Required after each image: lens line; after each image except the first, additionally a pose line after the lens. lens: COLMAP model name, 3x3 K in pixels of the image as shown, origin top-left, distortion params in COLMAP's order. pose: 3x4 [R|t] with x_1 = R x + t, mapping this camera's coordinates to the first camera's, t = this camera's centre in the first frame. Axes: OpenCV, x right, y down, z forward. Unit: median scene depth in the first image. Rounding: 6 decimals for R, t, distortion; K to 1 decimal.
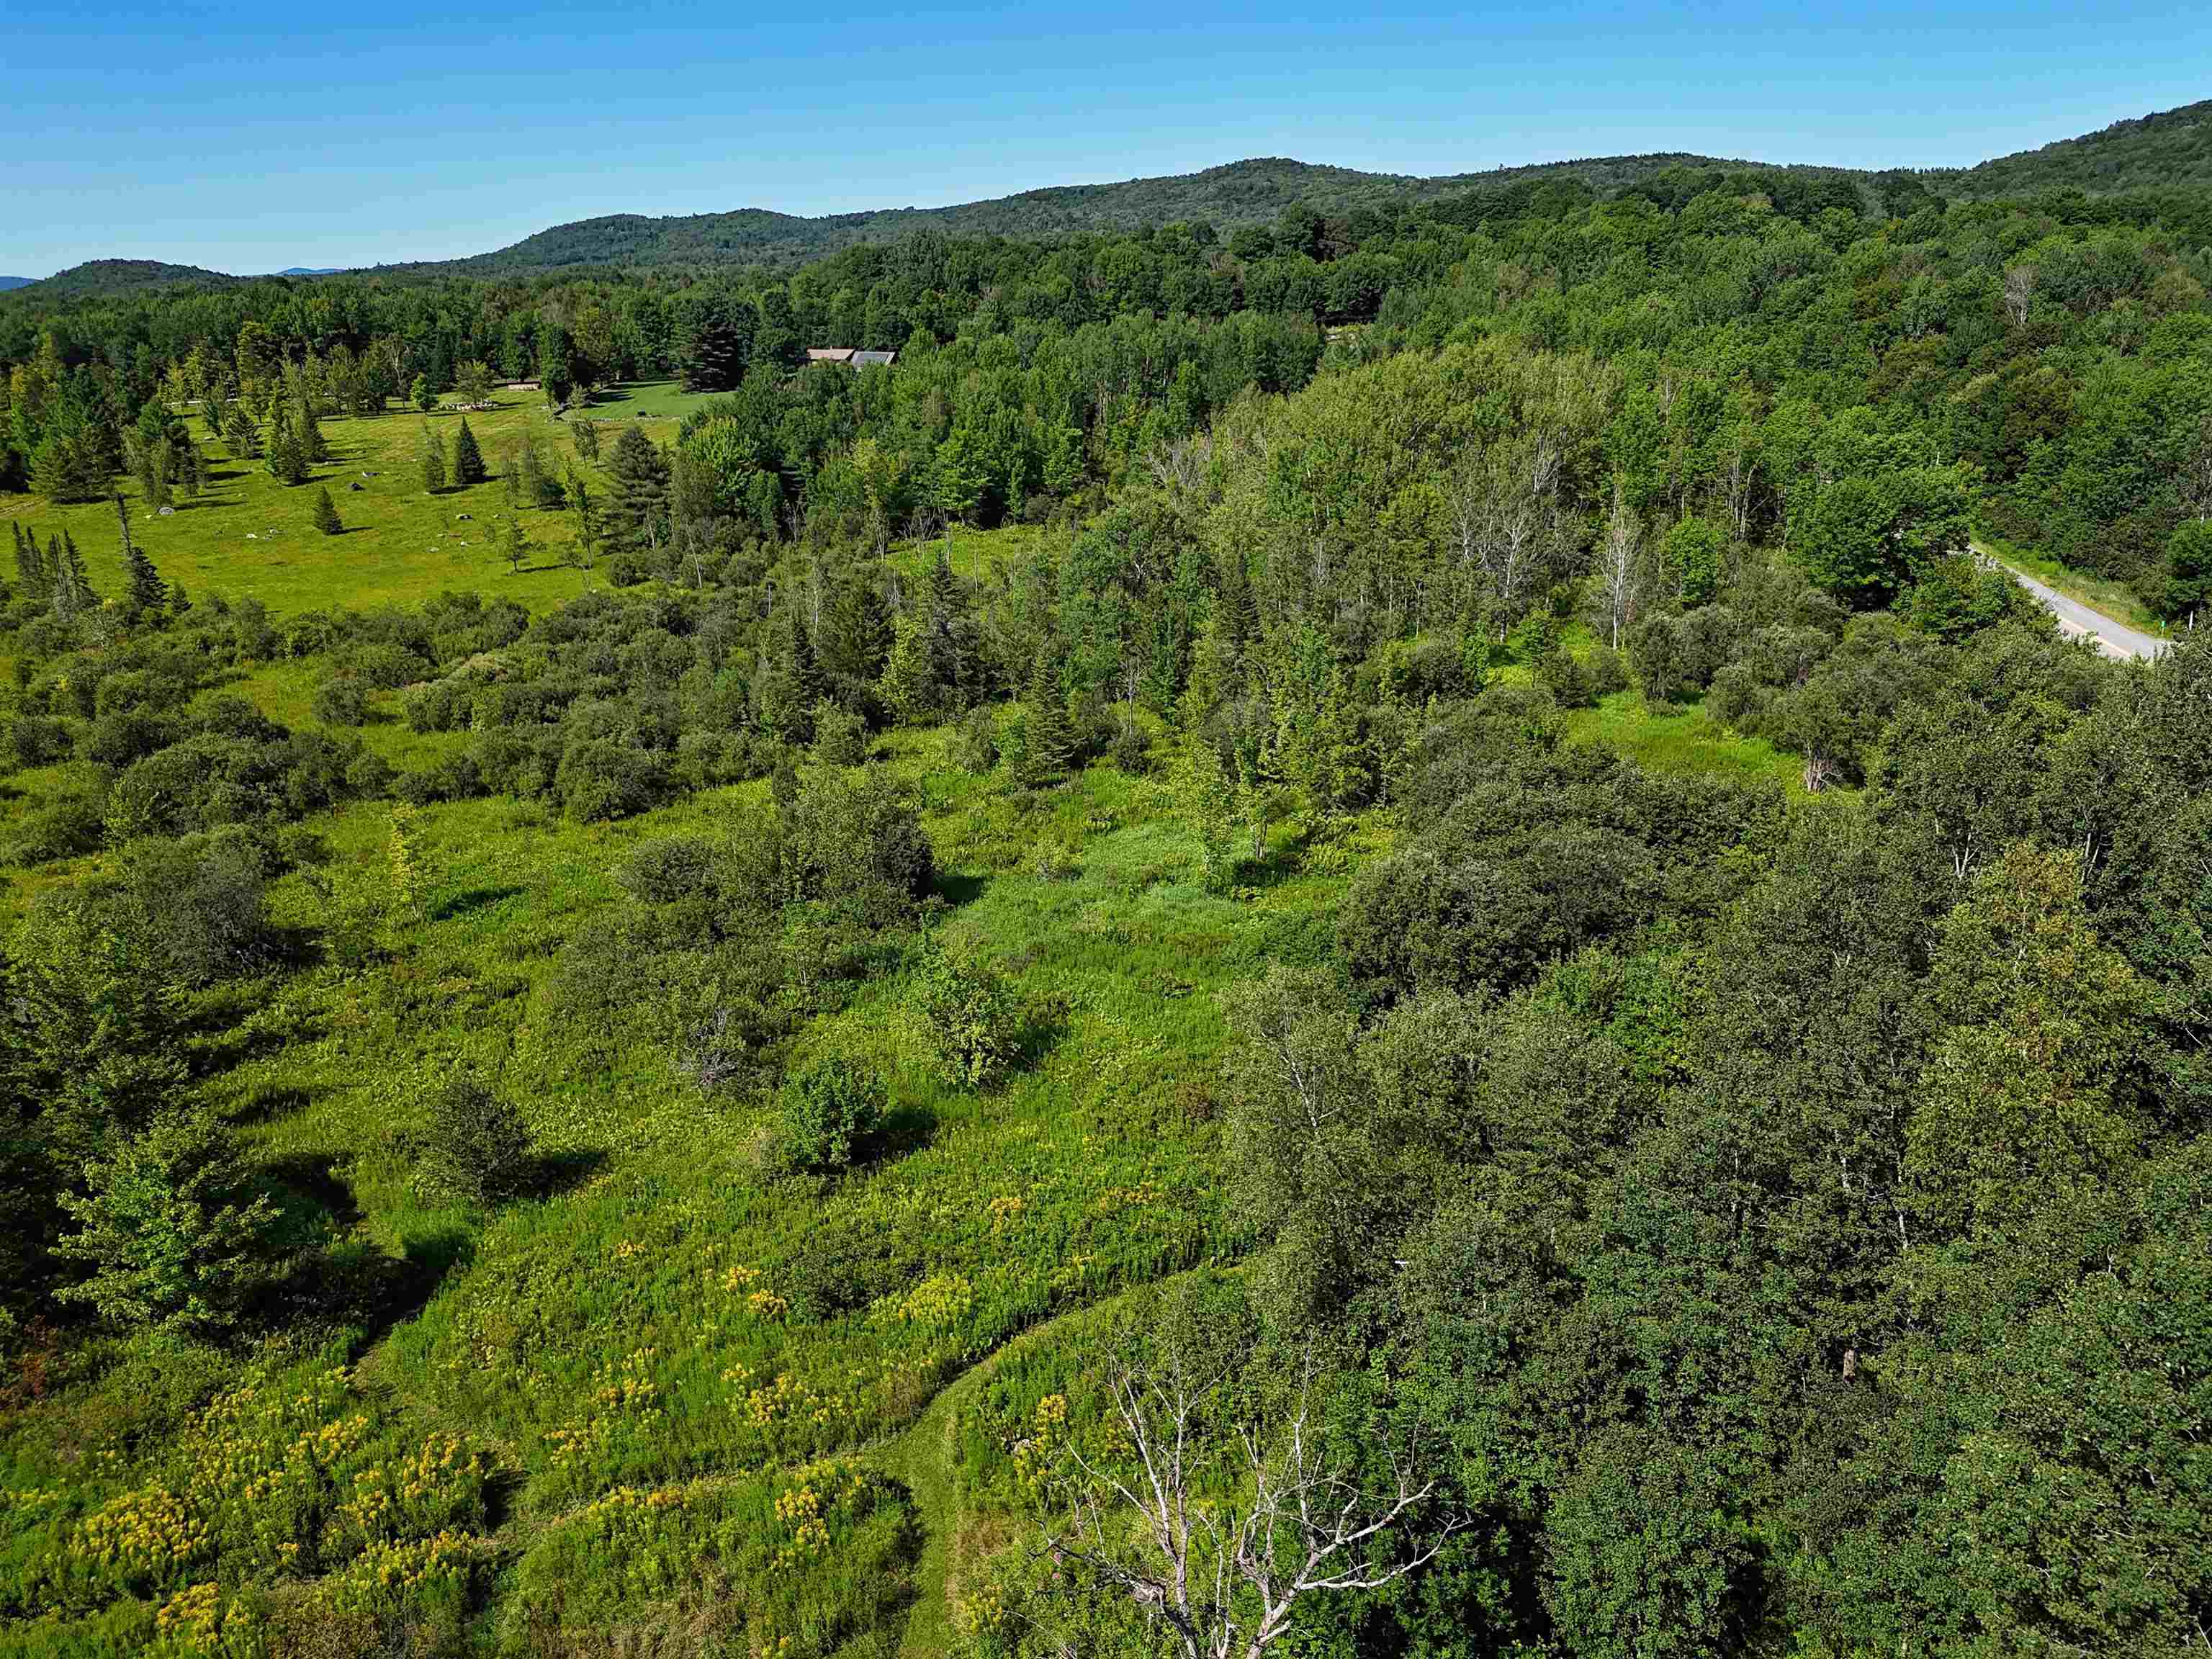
lens RADIAL K [[1629.8, 0, 1108.4], [0, 1629.8, 839.9], [0, 0, 1]] dist [0.082988, -0.078423]
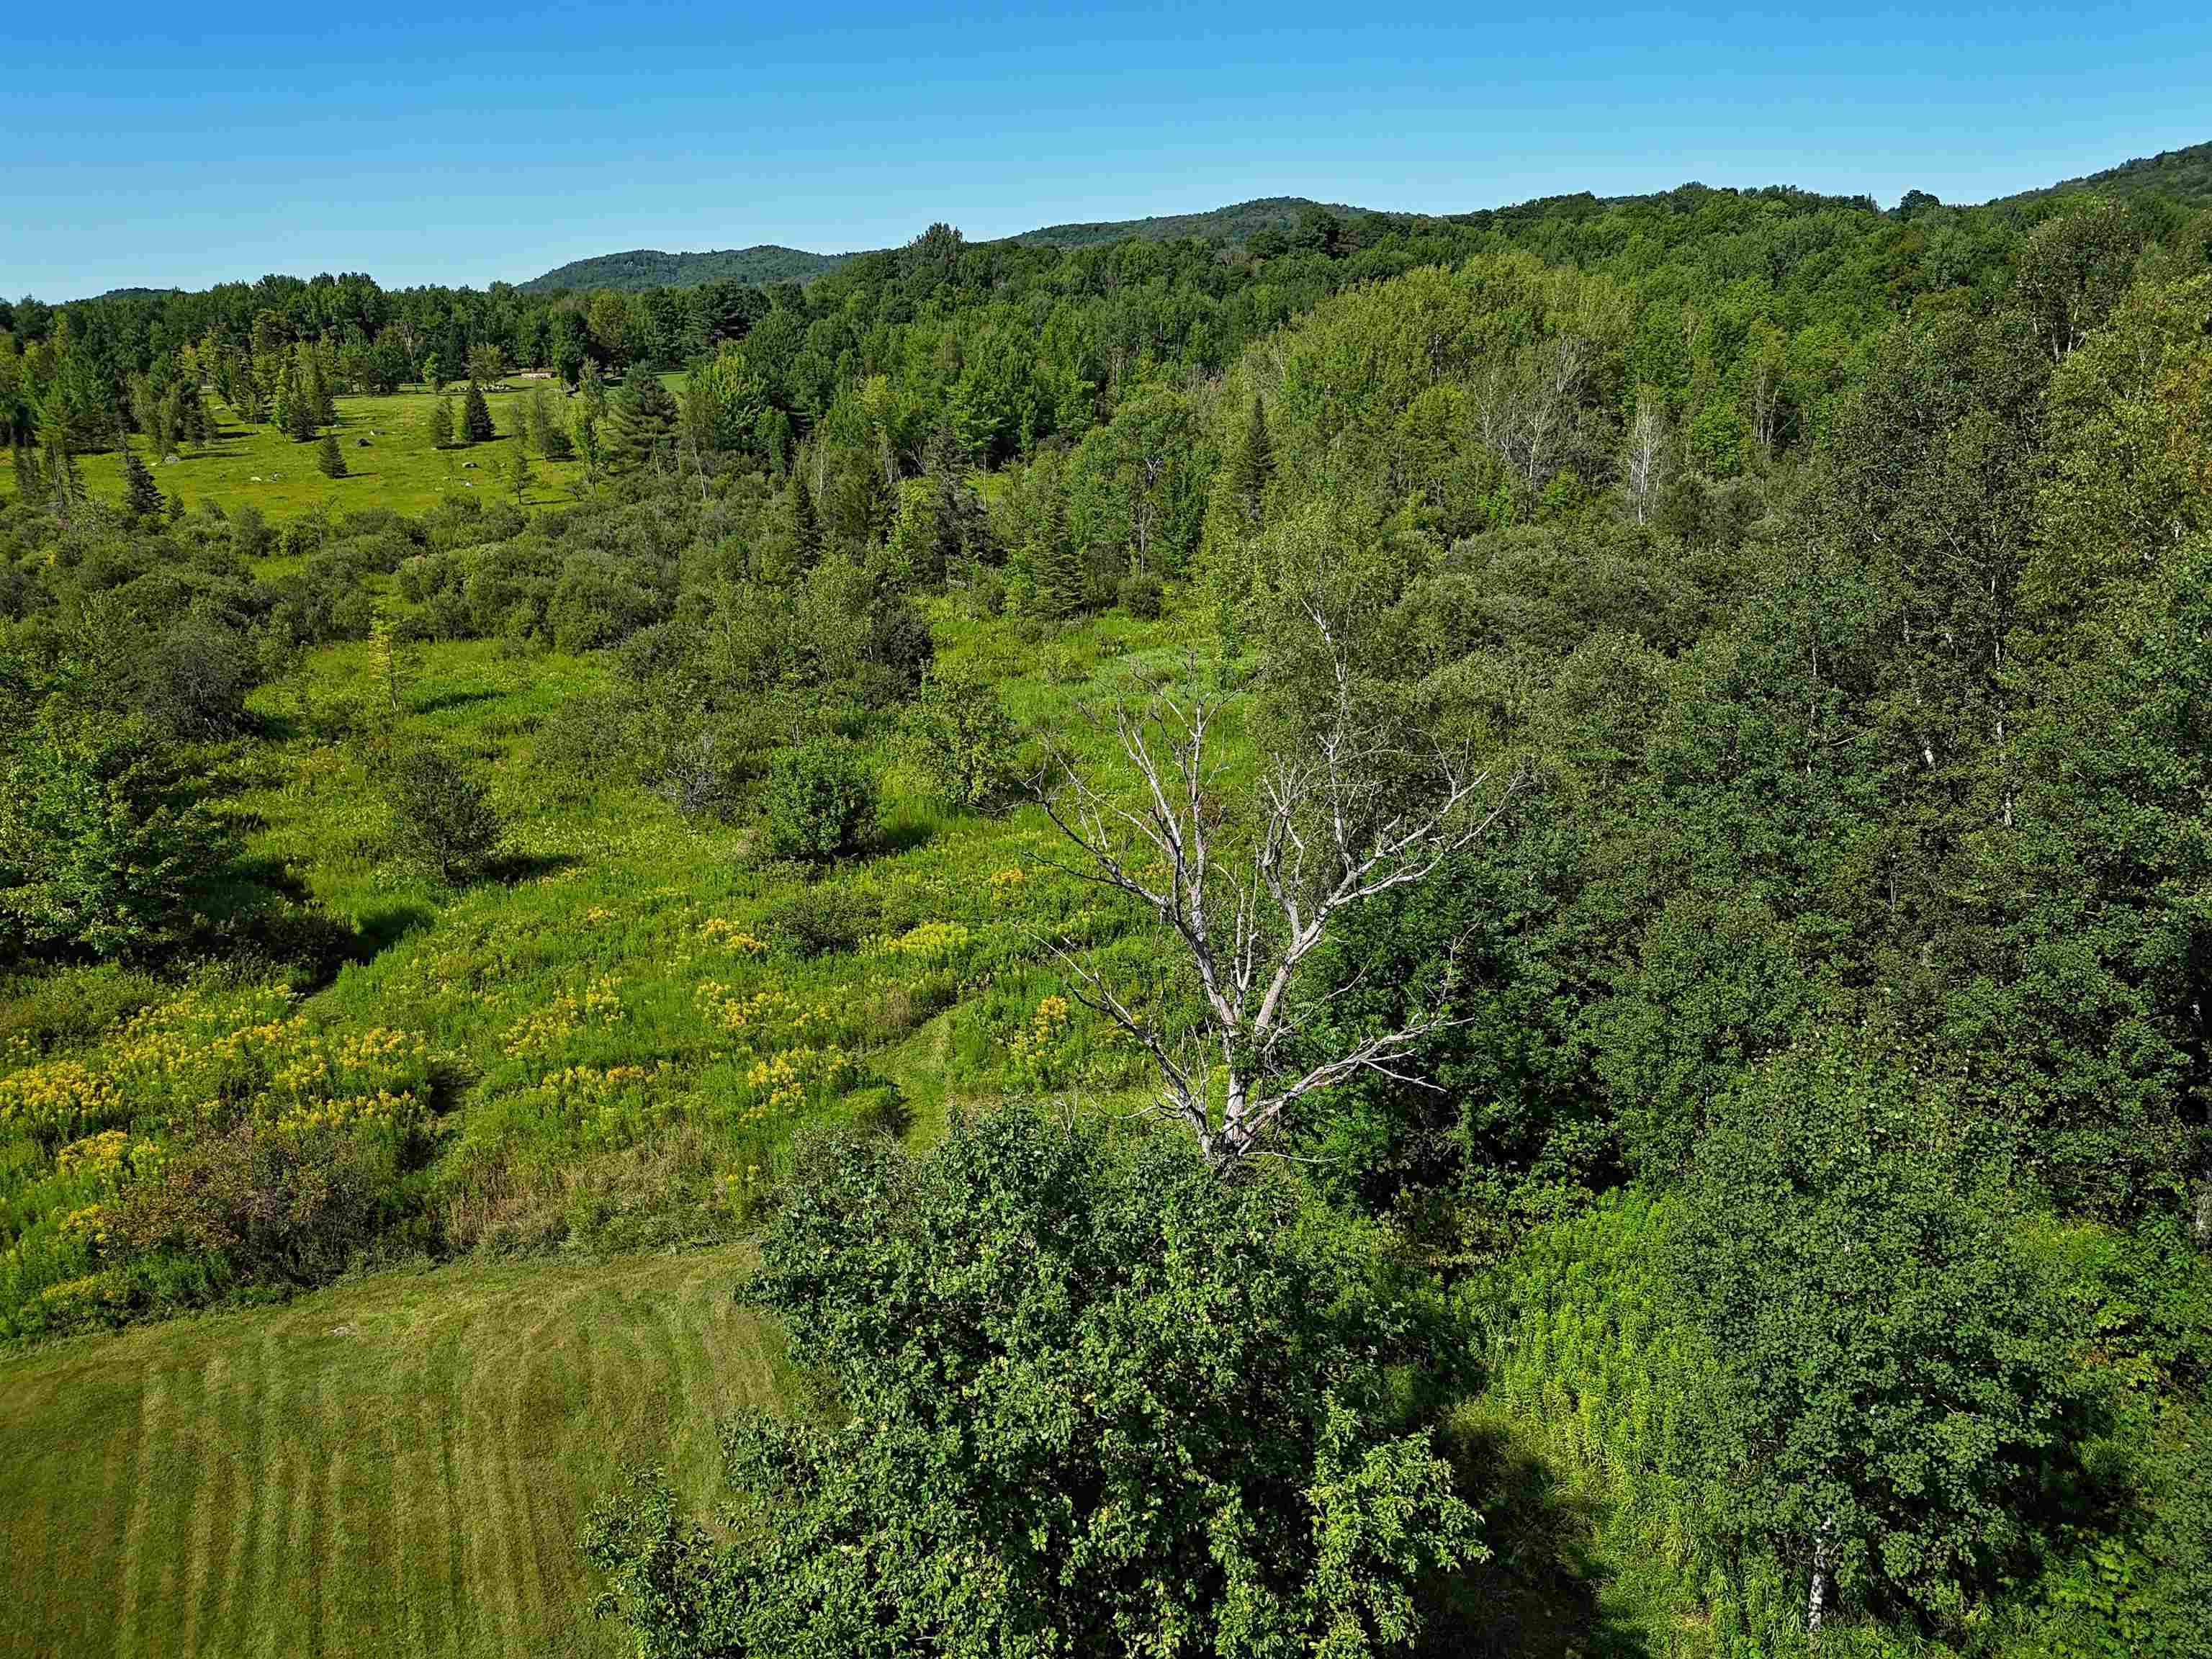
lens RADIAL K [[1629.8, 0, 1108.4], [0, 1629.8, 839.9], [0, 0, 1]] dist [0.082988, -0.078423]
pose [[0.999931, 0.010697, -0.004786, 0.000071], [-0.010812, 0.999638, -0.024649, 0.106997], [0.004521, 0.024699, 0.999685, 0.033784]]
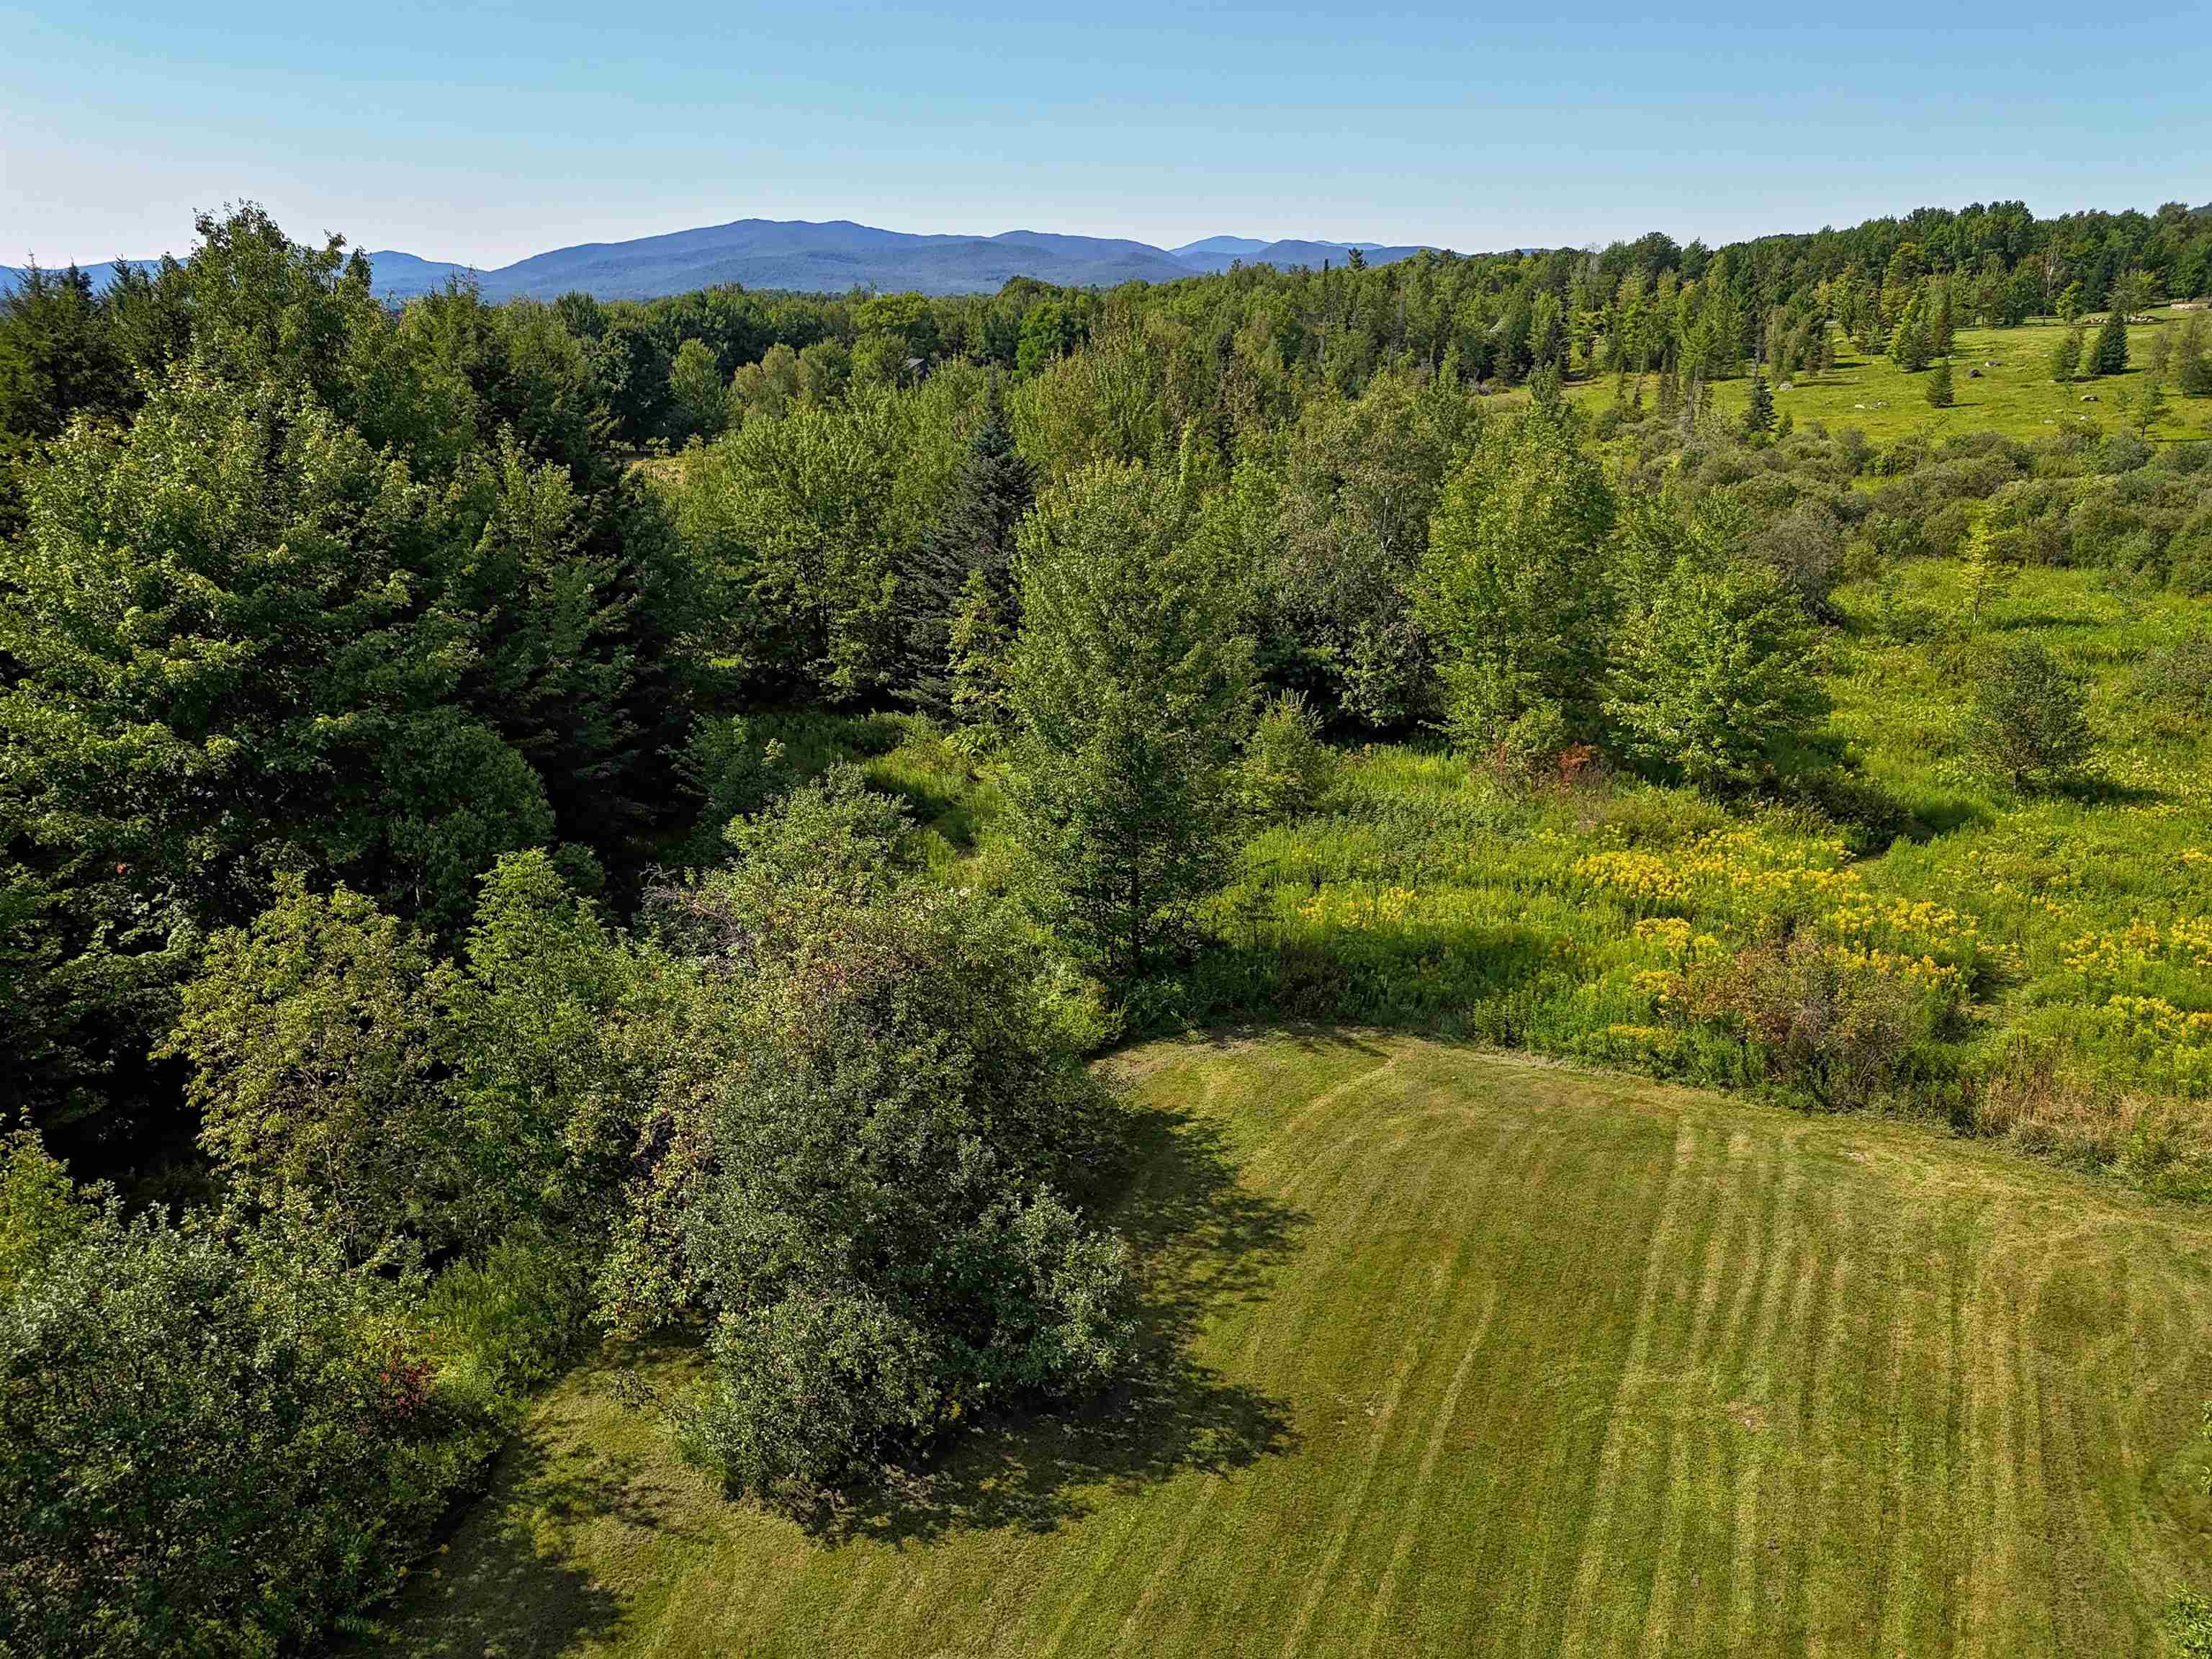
lens RADIAL K [[1635.4, 0, 1106.0], [0, 1635.4, 829.5], [0, 0, 1]] dist [0.071982, -0.065192]
pose [[0.637575, 0.241166, -0.731668, -0.017084], [-0.237370, 0.965029, 0.111241, 0.128369], [0.732908, 0.102752, 0.672524, 0.024815]]
